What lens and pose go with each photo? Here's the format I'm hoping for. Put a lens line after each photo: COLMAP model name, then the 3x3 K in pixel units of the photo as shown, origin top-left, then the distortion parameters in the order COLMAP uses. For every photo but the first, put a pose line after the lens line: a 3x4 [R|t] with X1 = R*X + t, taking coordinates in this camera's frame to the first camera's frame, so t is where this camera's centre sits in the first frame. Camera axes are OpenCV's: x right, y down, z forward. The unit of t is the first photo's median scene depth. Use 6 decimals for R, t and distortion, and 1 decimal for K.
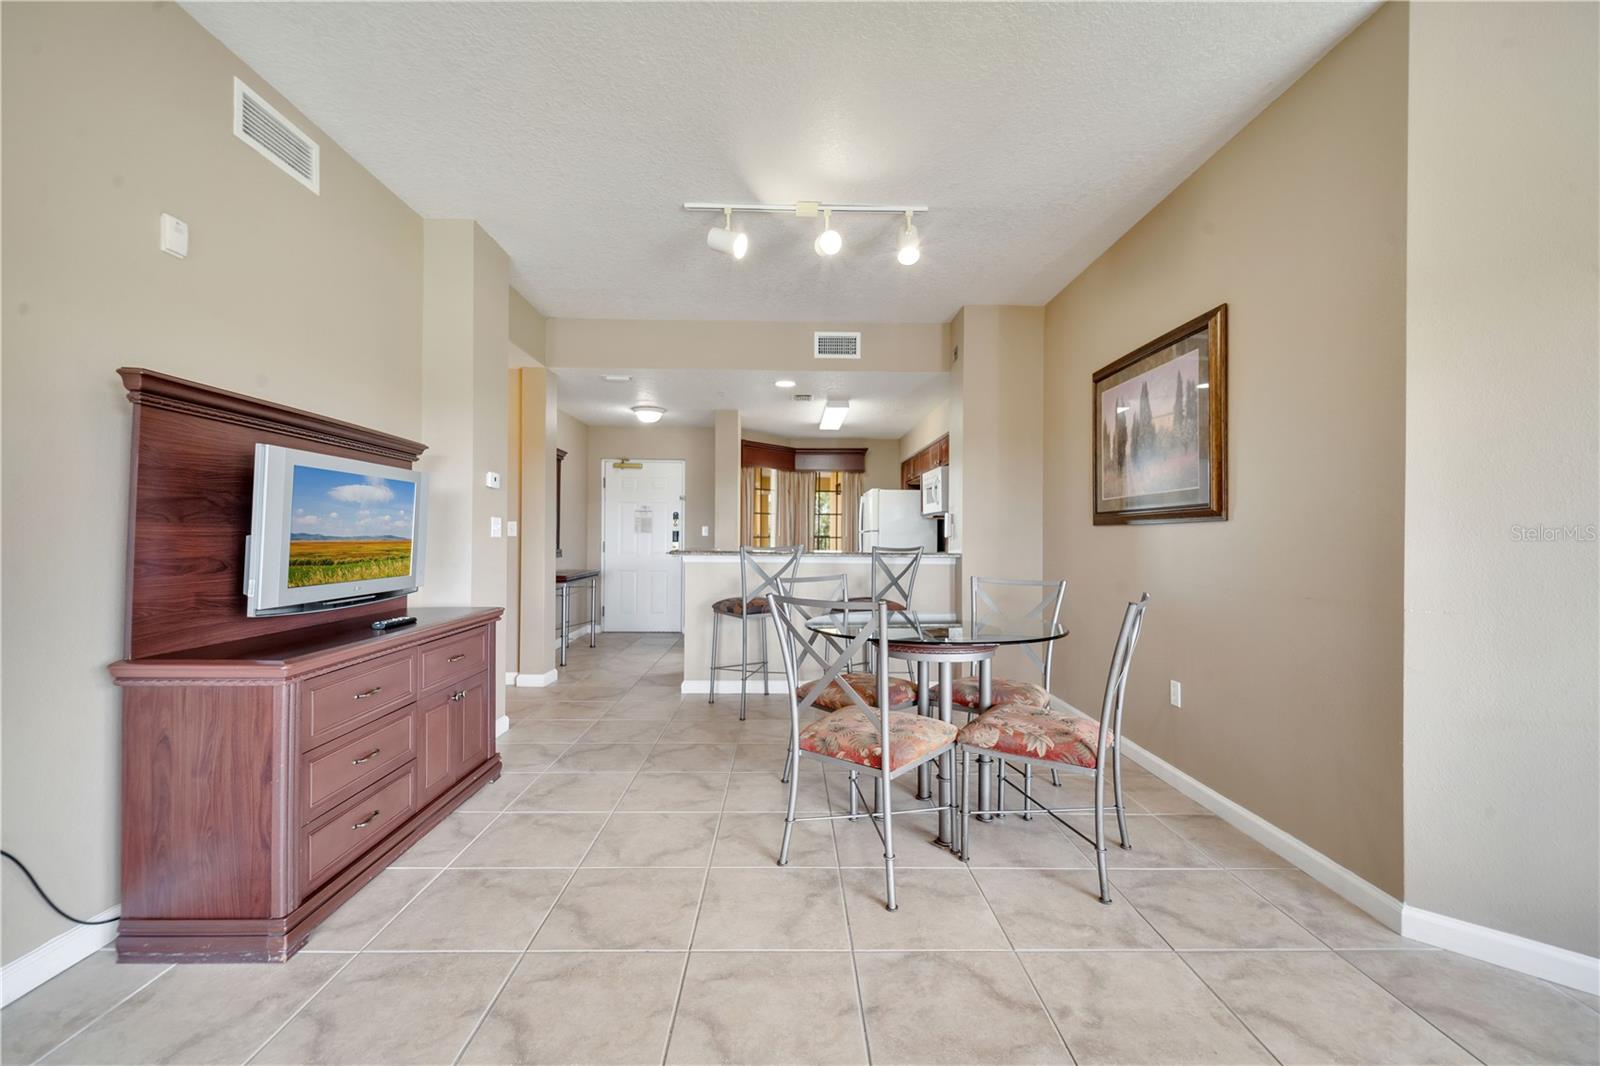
lens RADIAL K [[662.6, 0, 801.5], [0, 662.6, 557.4], [0, 0, 1]] dist [0.007632, -0.005380]
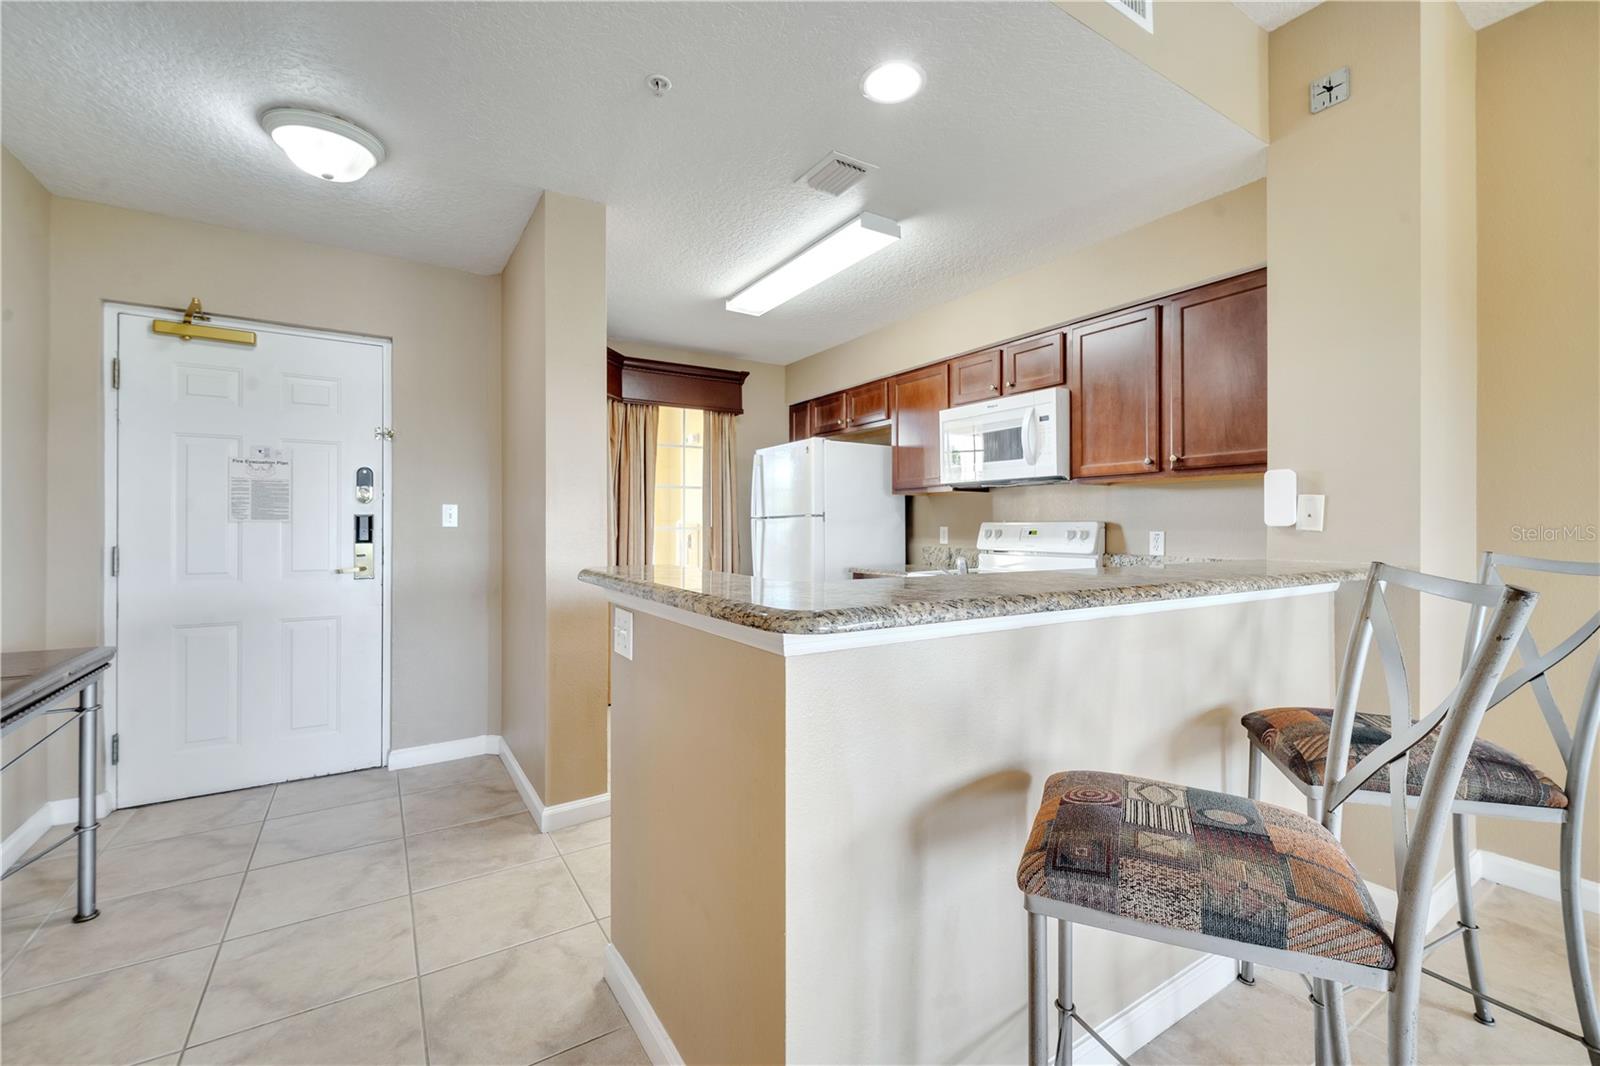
lens RADIAL K [[662.6, 0, 798.0], [0, 662.6, 525.3], [0, 0, 1]] dist [0.007632, -0.005380]
pose [[0.850014, -0.007015, 0.526714, -0.224666], [0.024304, 0.999369, -0.025912, -0.021771], [-0.526200, 0.034827, 0.849647, 0.662603]]
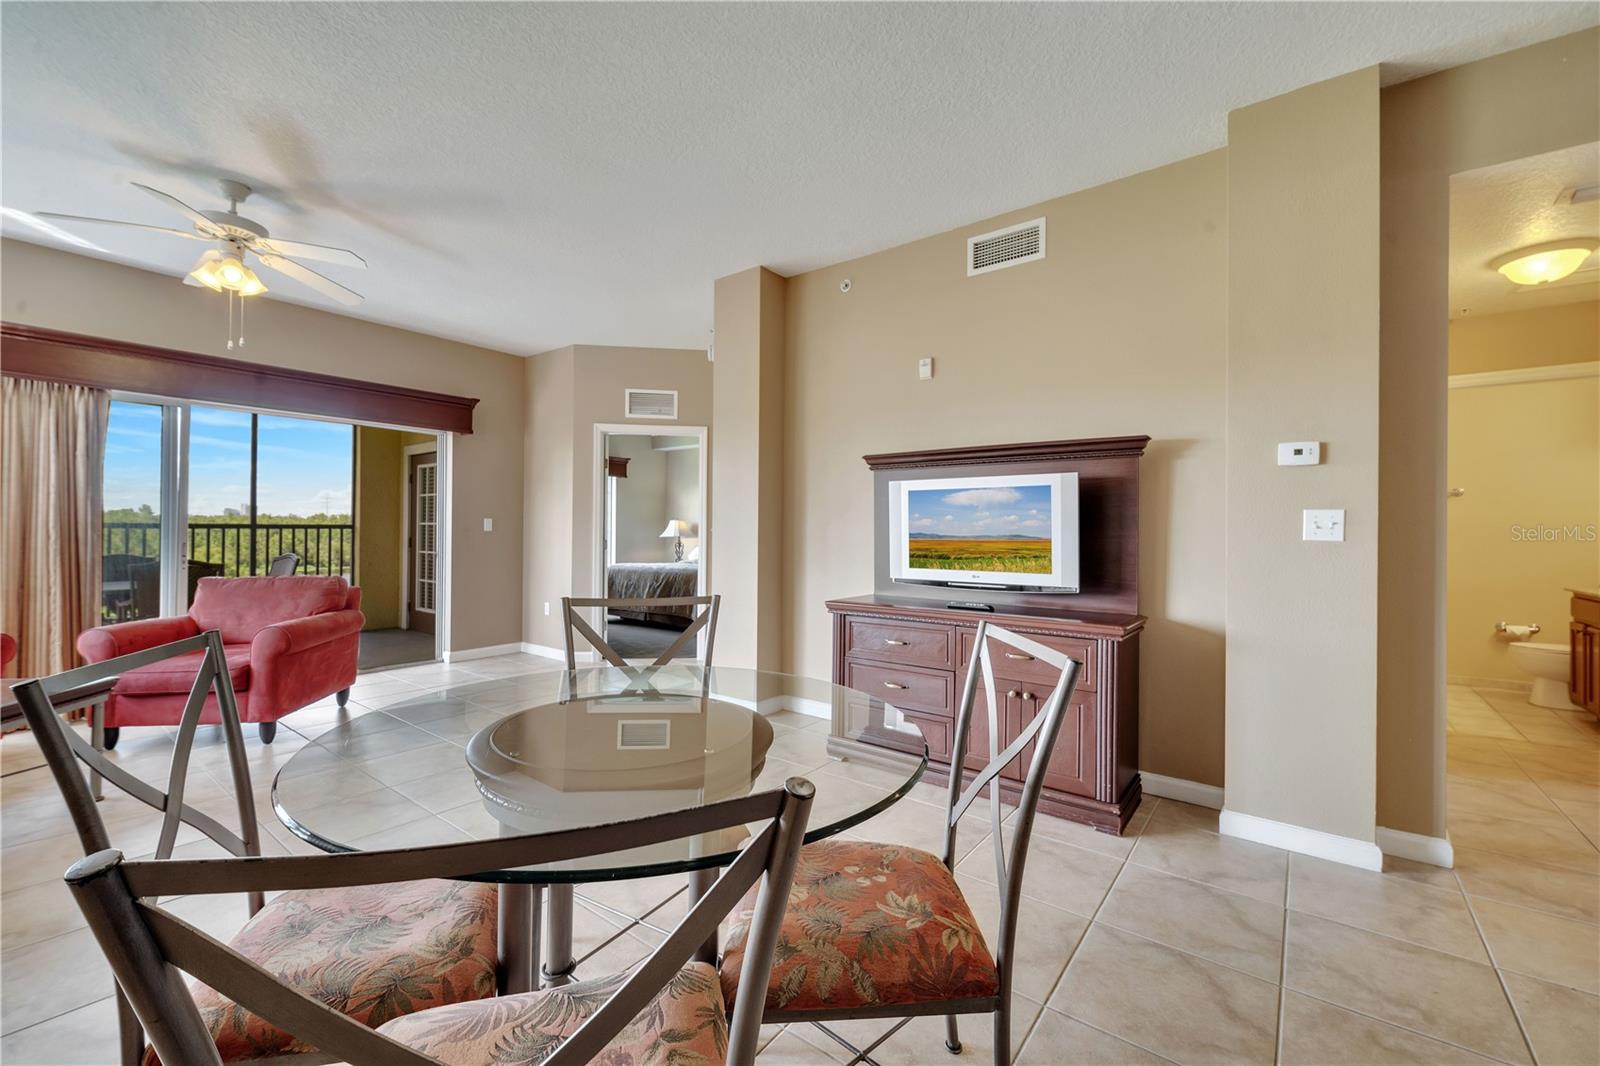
lens RADIAL K [[662.6, 0, 798.2], [0, 662.6, 531.5], [0, 0, 1]] dist [0.007632, -0.005380]
pose [[-0.622688, -0.014494, -0.782336, 0.220788], [-0.037902, 0.999213, 0.011655, -0.017191], [0.781552, 0.036910, -0.622747, 0.625233]]
